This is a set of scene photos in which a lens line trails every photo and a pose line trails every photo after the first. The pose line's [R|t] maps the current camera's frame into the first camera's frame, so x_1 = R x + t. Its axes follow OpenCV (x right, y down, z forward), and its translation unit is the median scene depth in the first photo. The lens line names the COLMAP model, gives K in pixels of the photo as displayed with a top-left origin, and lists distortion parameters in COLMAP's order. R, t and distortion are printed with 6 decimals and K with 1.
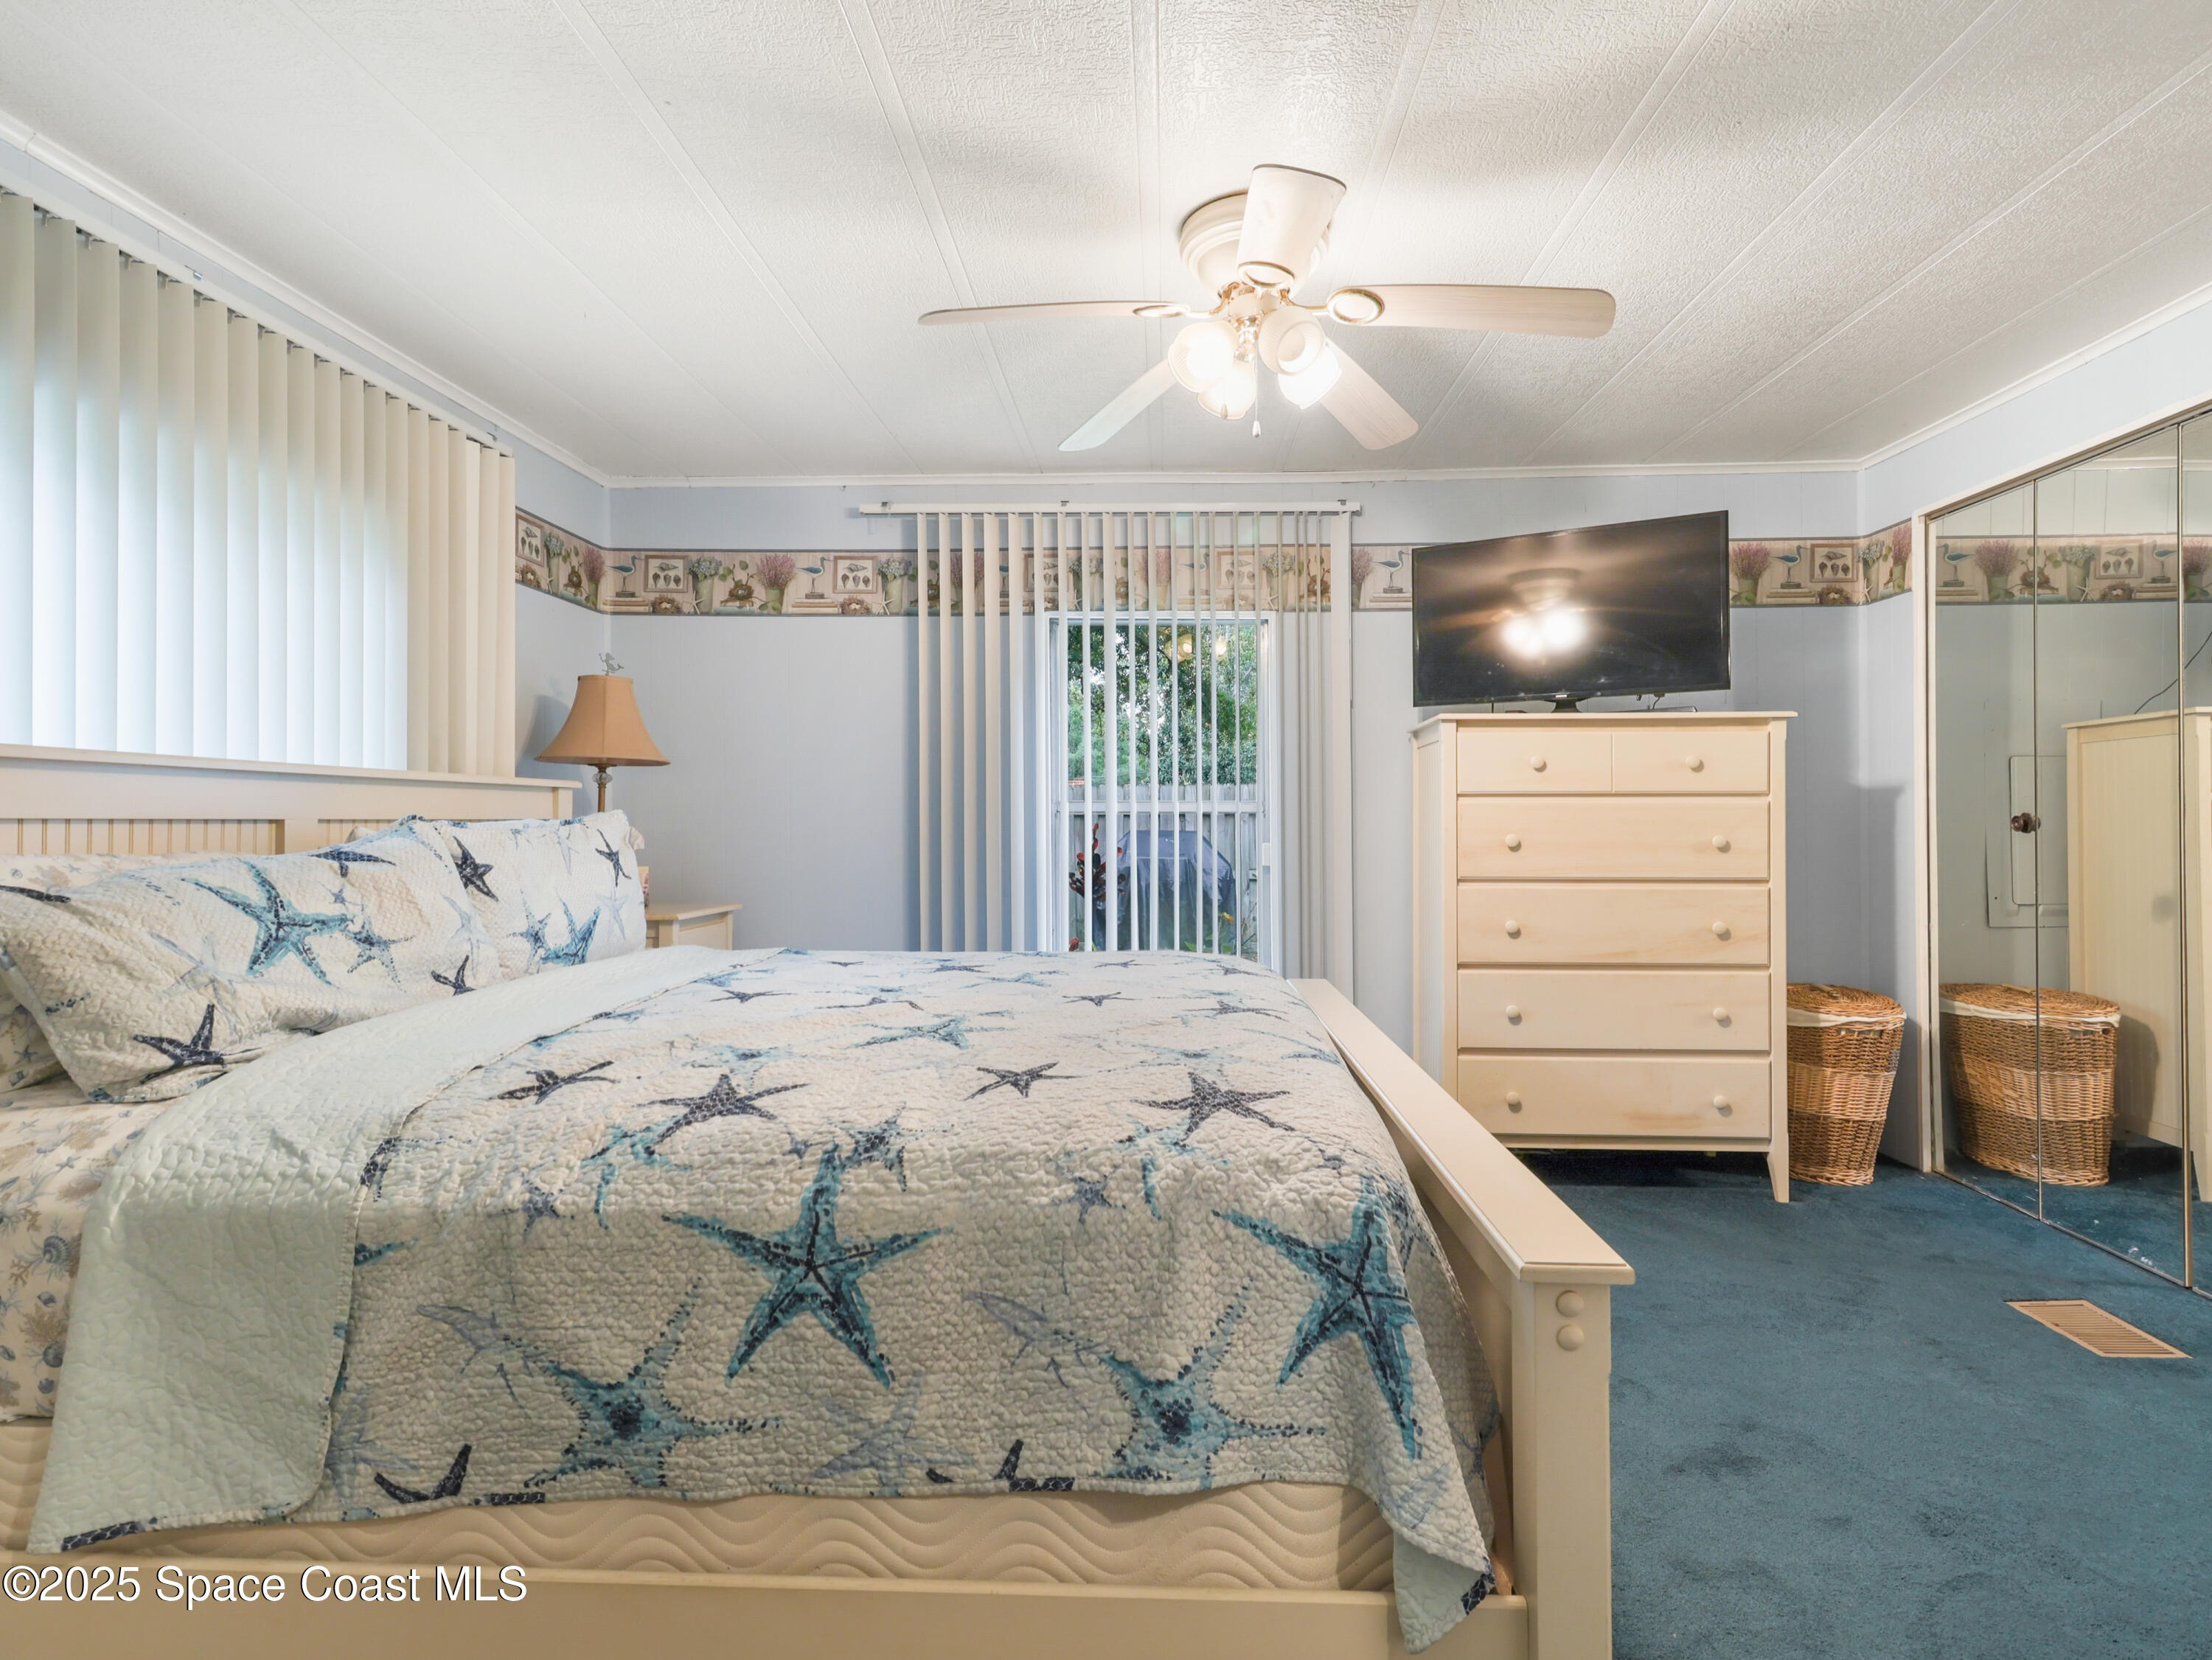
lens RADIAL K [[1167.7, 0, 1119.4], [0, 1167.7, 822.9], [0, 0, 1]] dist [0.005314, -0.000012]
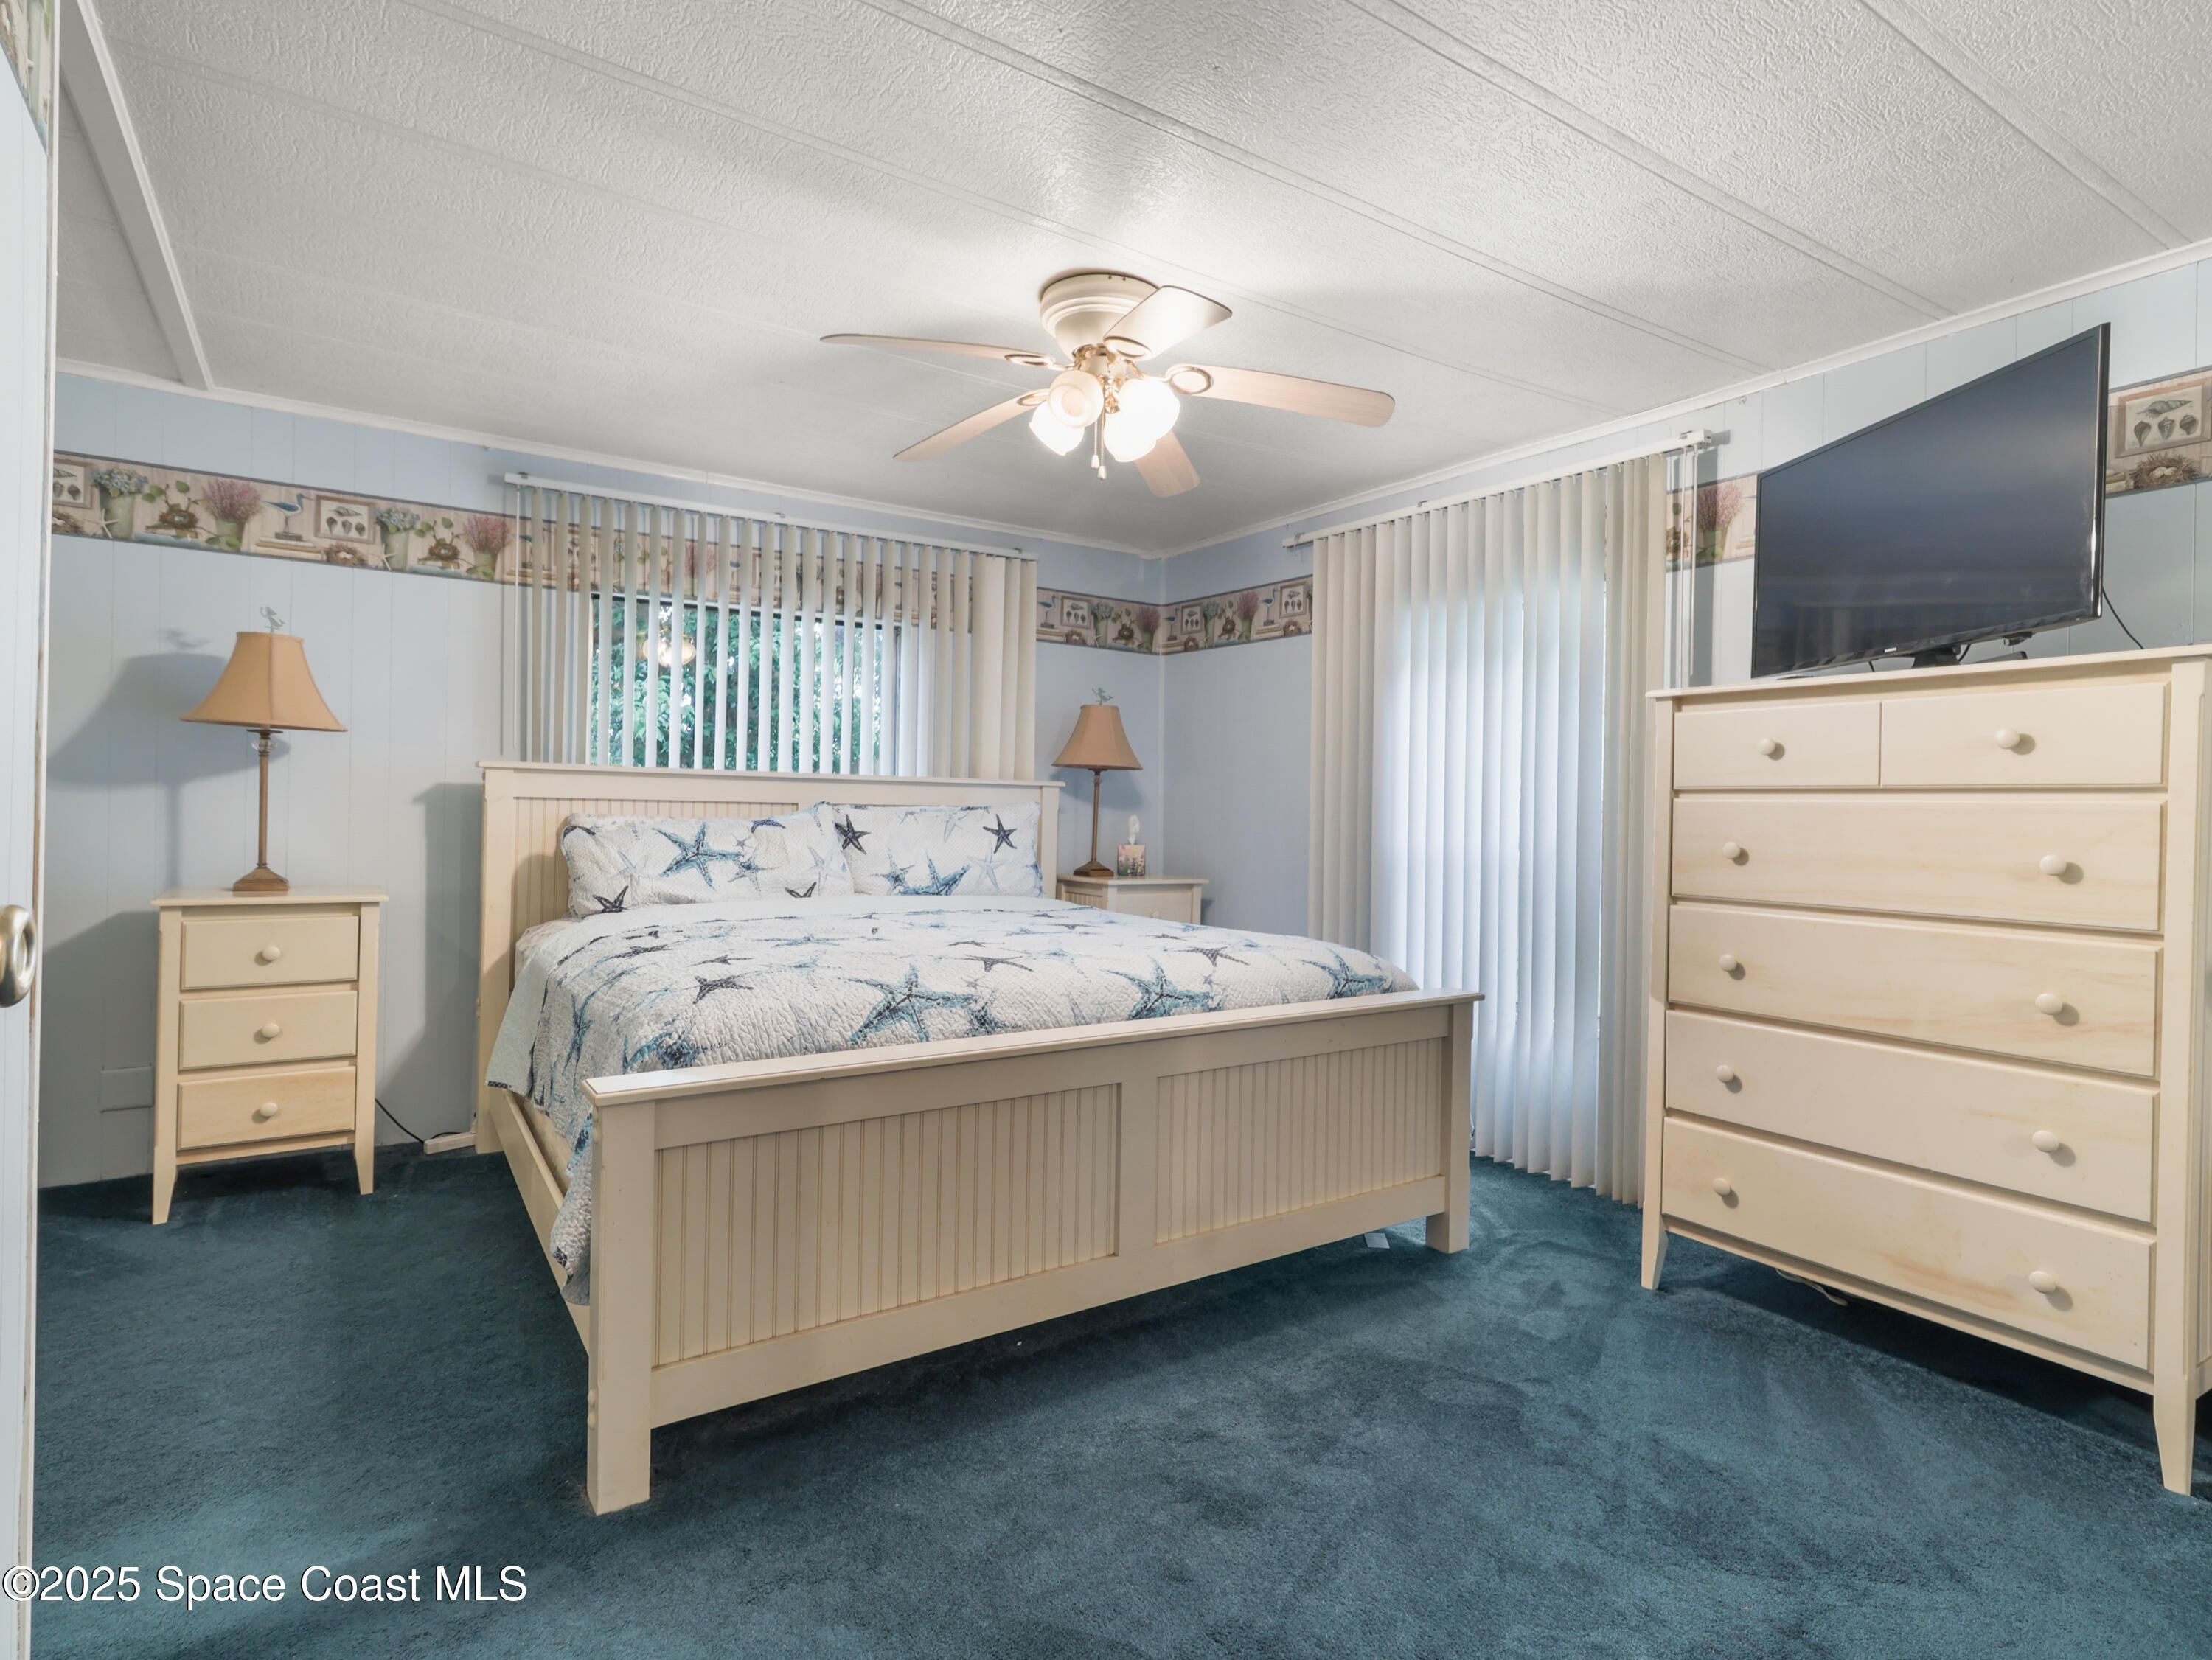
lens RADIAL K [[1167.7, 0, 1120.1], [0, 1167.7, 822.7], [0, 0, 1]] dist [0.005314, -0.000012]
pose [[0.587583, 0.020833, -0.808896, 0.721534], [-0.023448, 0.999687, 0.008715, 0.000056], [0.808824, 0.013846, 0.587887, 0.227919]]
